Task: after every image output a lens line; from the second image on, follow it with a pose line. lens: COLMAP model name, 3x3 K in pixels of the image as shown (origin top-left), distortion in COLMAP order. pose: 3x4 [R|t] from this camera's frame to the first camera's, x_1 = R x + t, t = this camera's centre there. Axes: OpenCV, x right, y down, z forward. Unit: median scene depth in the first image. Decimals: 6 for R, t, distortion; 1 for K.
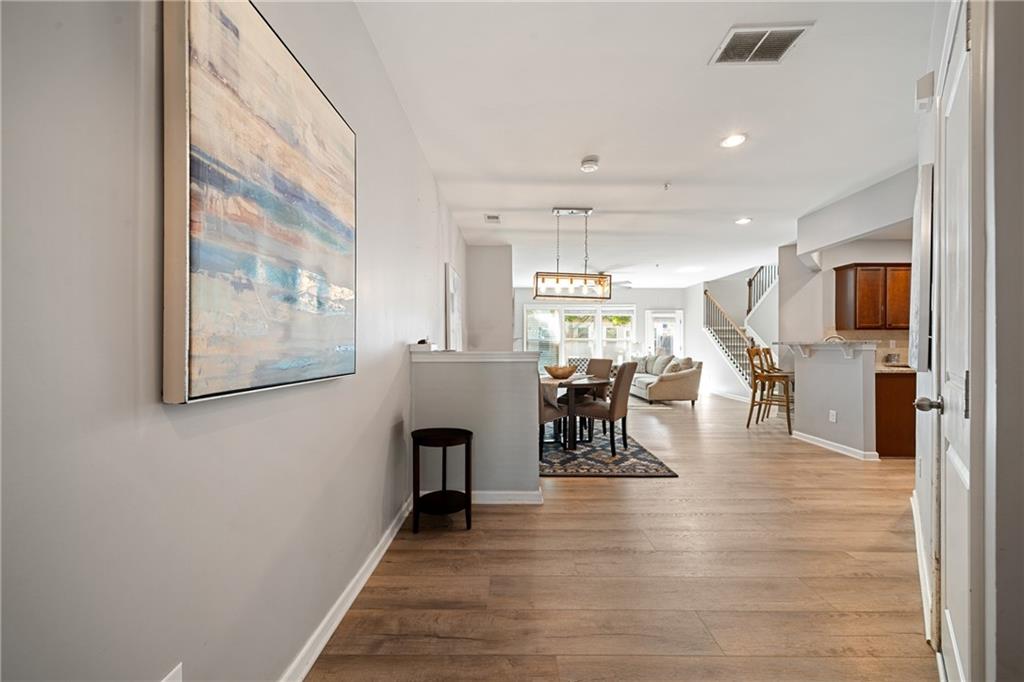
lens RADIAL K [[365.5, 0, 509.7], [0, 365.5, 337.5], [0, 0, 1]] dist [0.003769, -0.001970]
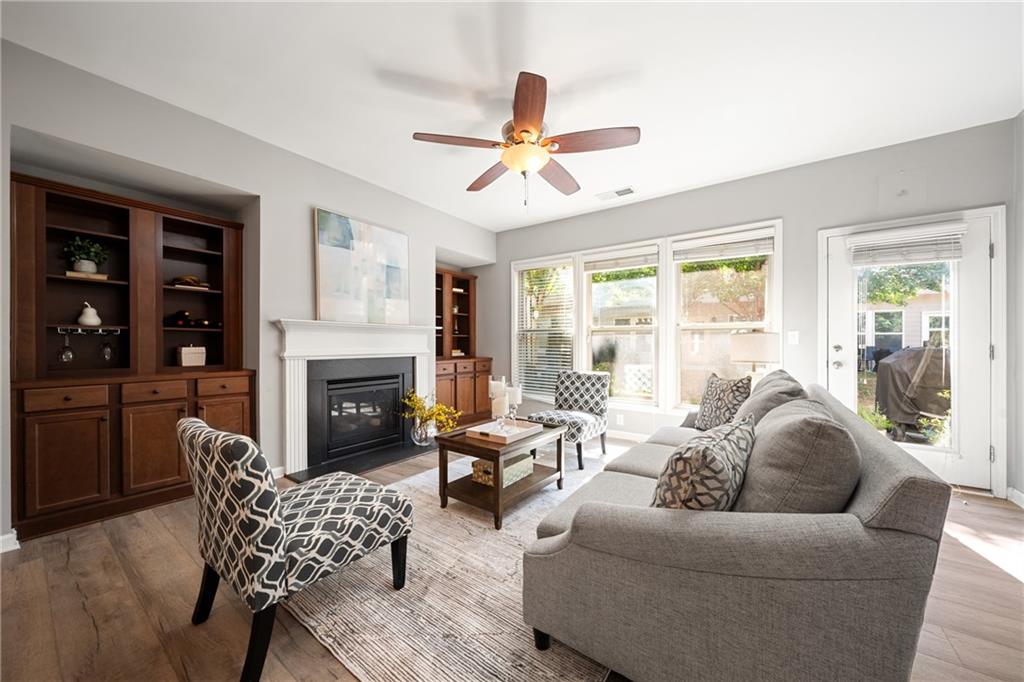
lens RADIAL K [[365.5, 0, 510.5], [0, 365.5, 344.0], [0, 0, 1]] dist [0.003769, -0.001970]
pose [[0.815555, 0.003872, -0.578666, 0.507992], [0.008213, 0.999799, 0.018265, 0.025079], [0.578621, -0.019649, 0.815360, 0.879585]]
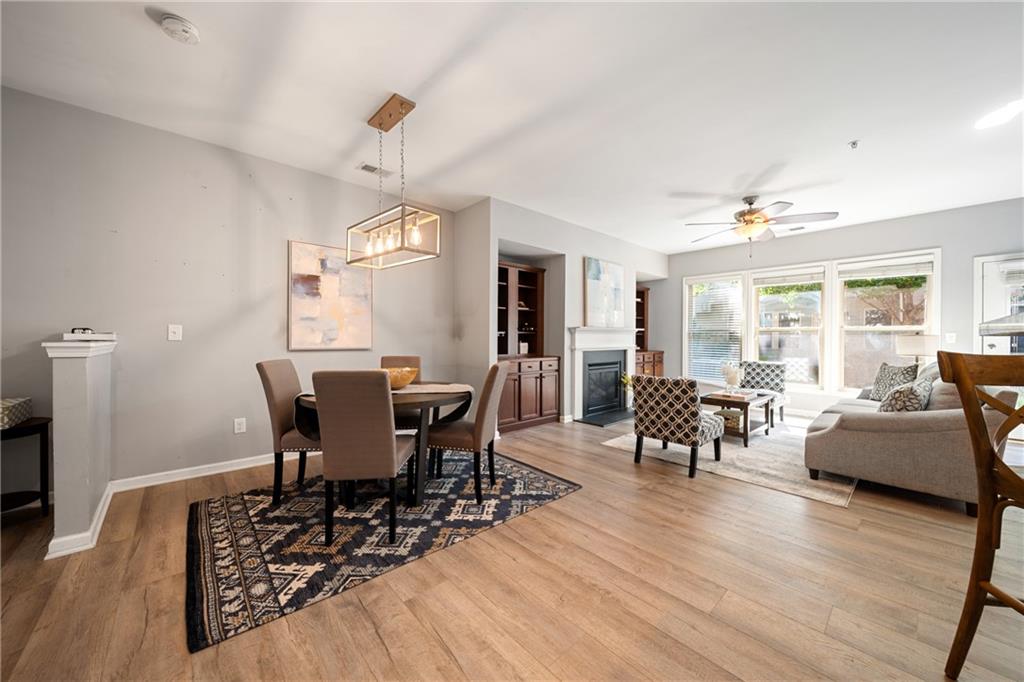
lens RADIAL K [[365.5, 0, 511.4], [0, 365.5, 340.4], [0, 0, 1]] dist [0.003769, -0.001970]
pose [[0.676324, 0.010788, -0.736525, 0.484455], [0.009379, 0.999686, 0.023255, 0.010417], [0.736544, -0.022636, 0.676010, 0.478205]]
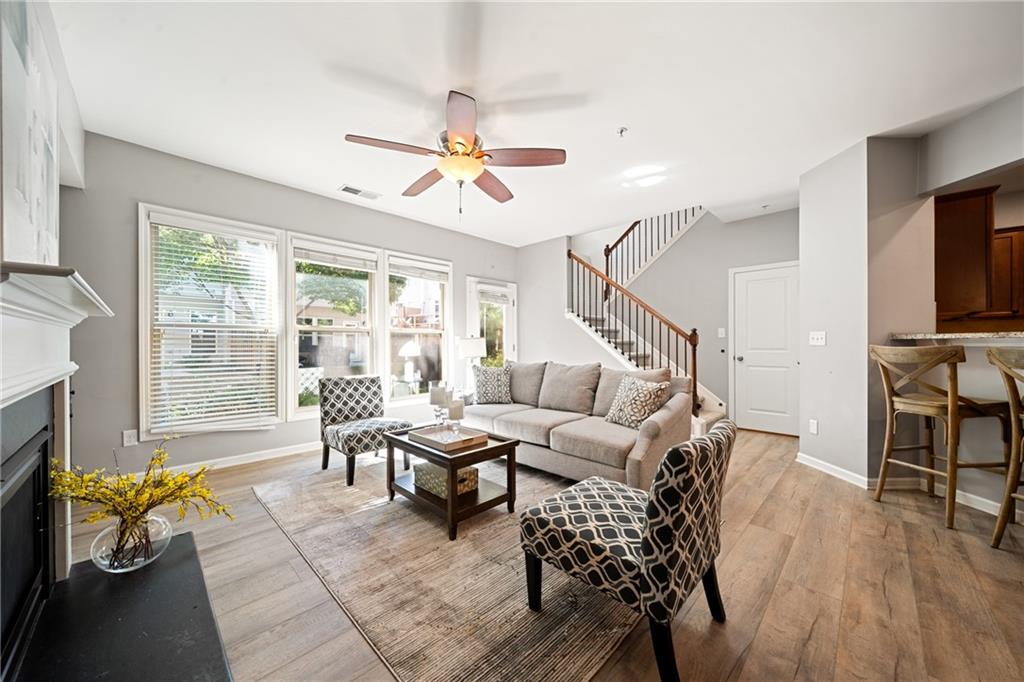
lens RADIAL K [[365.5, 0, 510.2], [0, 365.5, 345.1], [0, 0, 1]] dist [0.003769, -0.001970]
pose [[0.694915, -0.003274, 0.719085, 0.050635], [-0.014220, 0.999732, 0.018293, 0.022399], [-0.718952, -0.022937, 0.694681, 0.886210]]
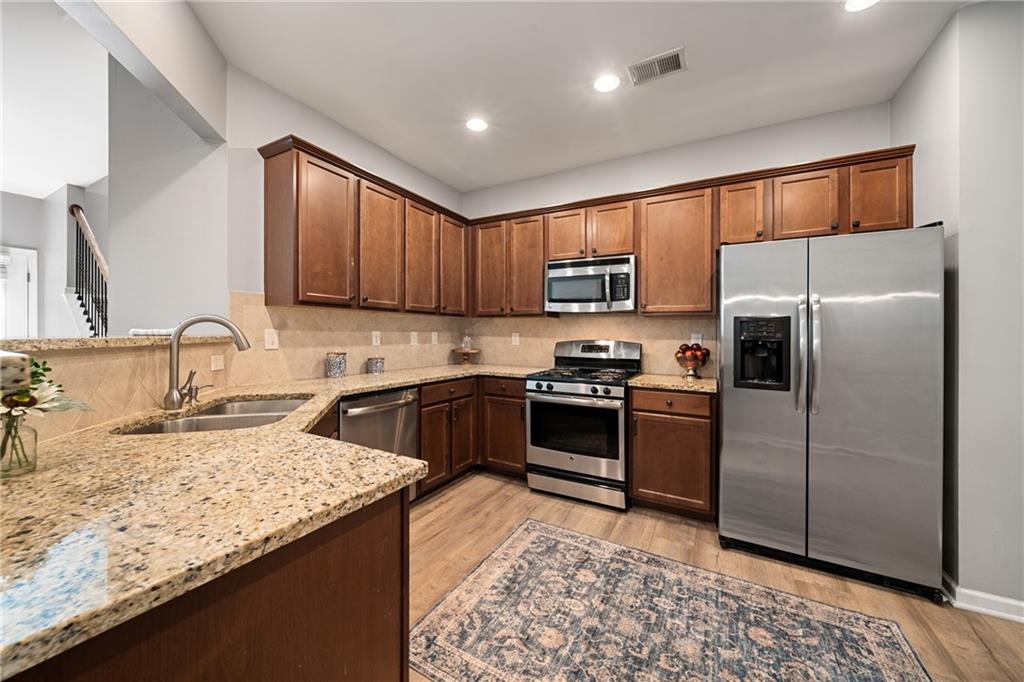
lens RADIAL K [[365.5, 0, 515.7], [0, 365.5, 331.5], [0, 0, 1]] dist [0.003769, -0.001970]
pose [[0.474121, 0.012232, 0.880375, 0.552254], [-0.030333, 0.999537, 0.002448, -0.000125], [-0.879937, -0.027865, 0.474273, 0.465820]]
